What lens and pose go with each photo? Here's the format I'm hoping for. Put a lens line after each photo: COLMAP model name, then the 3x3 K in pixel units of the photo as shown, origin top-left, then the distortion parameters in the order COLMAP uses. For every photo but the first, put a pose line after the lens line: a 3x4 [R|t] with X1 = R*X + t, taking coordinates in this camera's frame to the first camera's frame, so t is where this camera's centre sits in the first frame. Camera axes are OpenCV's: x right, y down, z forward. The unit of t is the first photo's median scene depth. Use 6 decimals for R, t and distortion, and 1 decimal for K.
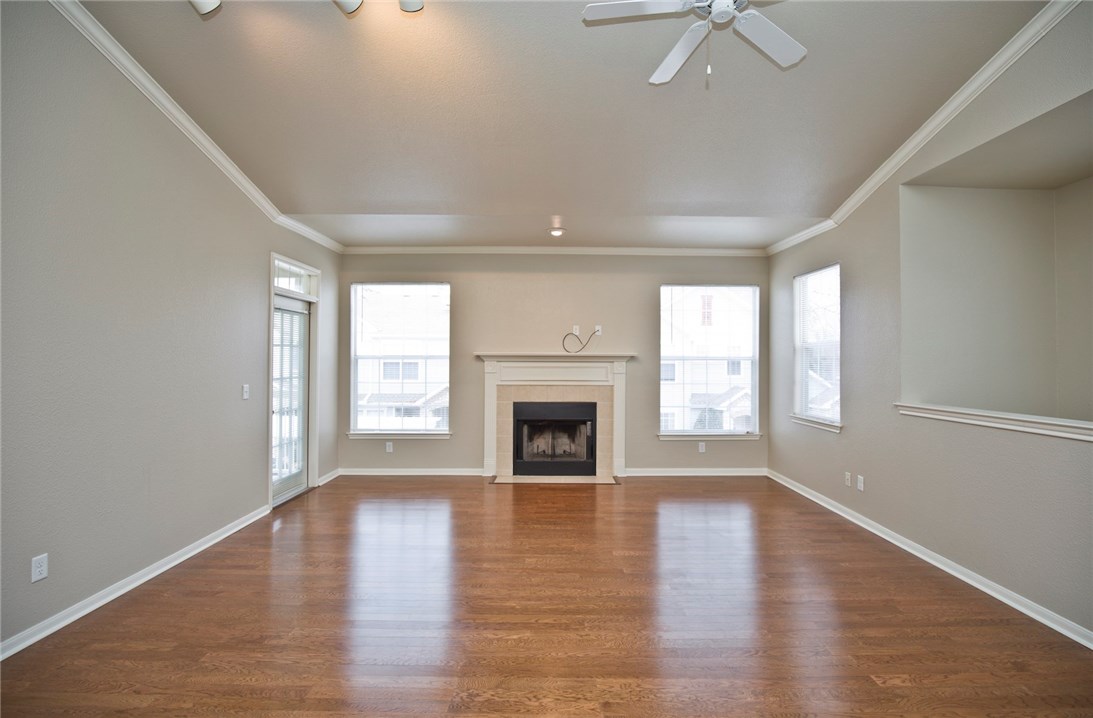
lens RADIAL K [[501.3, 0, 555.1], [0, 501.3, 354.2], [0, 0, 1]] dist [-0.029108, 0.002315]
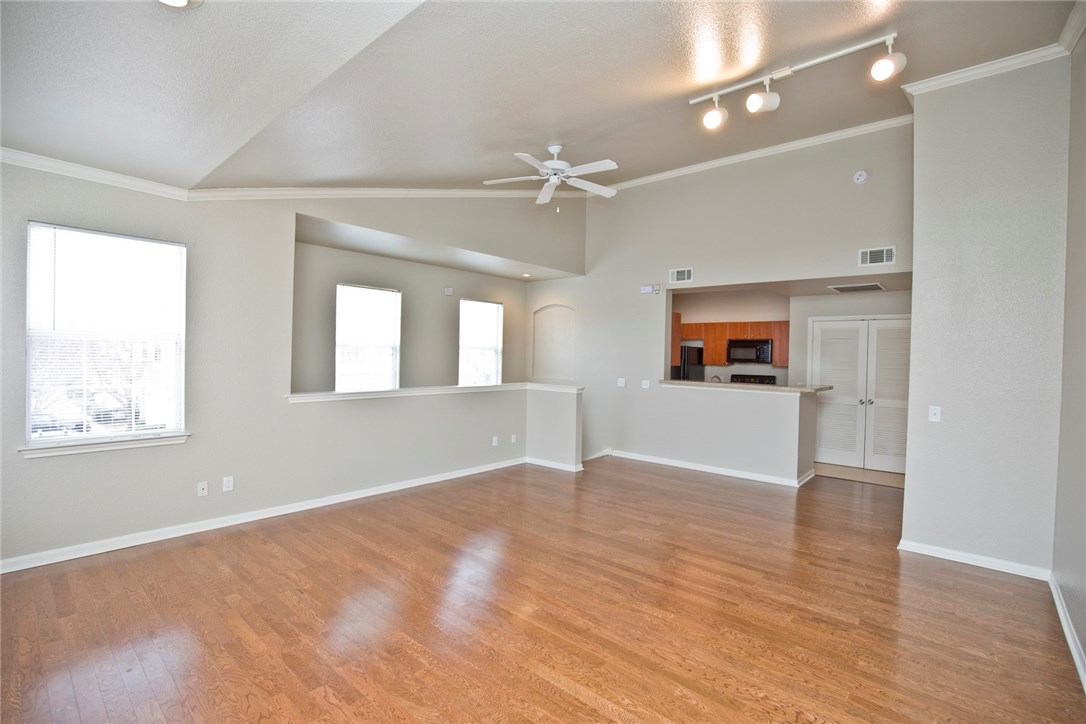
lens RADIAL K [[498.1, 0, 551.8], [0, 498.1, 361.3], [0, 0, 1]] dist [-0.029108, 0.002315]
pose [[-0.750252, -0.028199, 0.660551, -0.356958], [-0.029516, 0.999522, 0.009146, -0.007860], [-0.660493, -0.012635, -0.750726, 0.929883]]
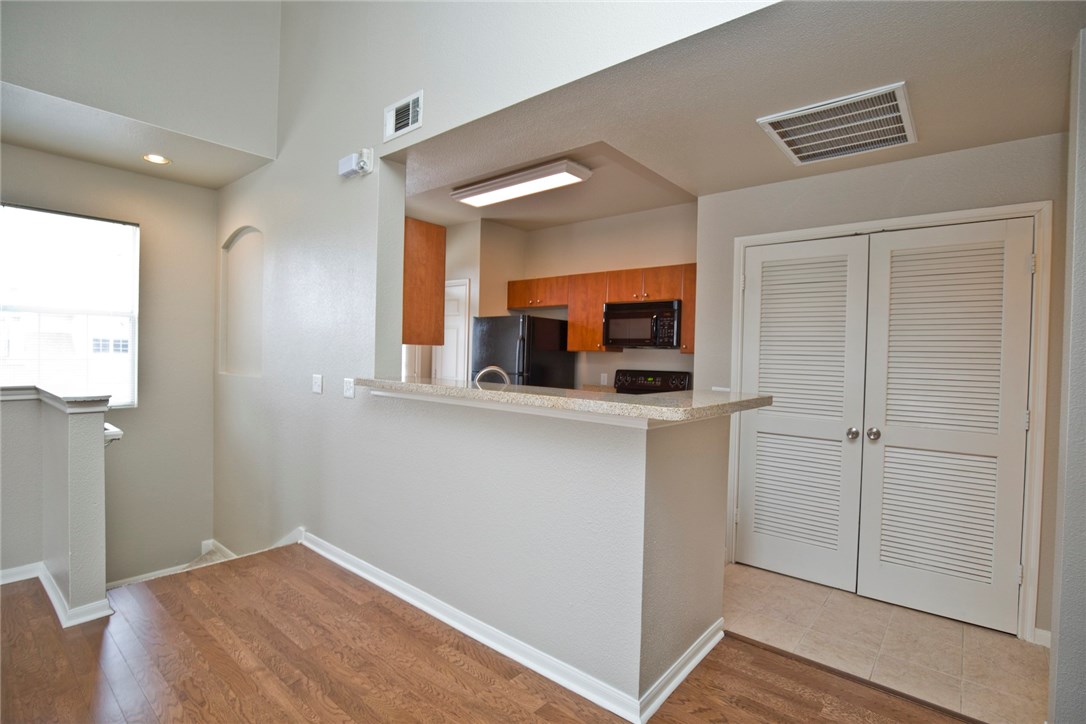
lens RADIAL K [[510.0, 0, 553.6], [0, 510.0, 369.1], [0, 0, 1]] dist [-0.024373, -0.000415]
pose [[-0.763161, -0.040752, 0.644922, -0.235964], [-0.032605, 0.999167, 0.024554, 0.011803], [-0.645385, -0.002289, -0.763854, 0.150857]]
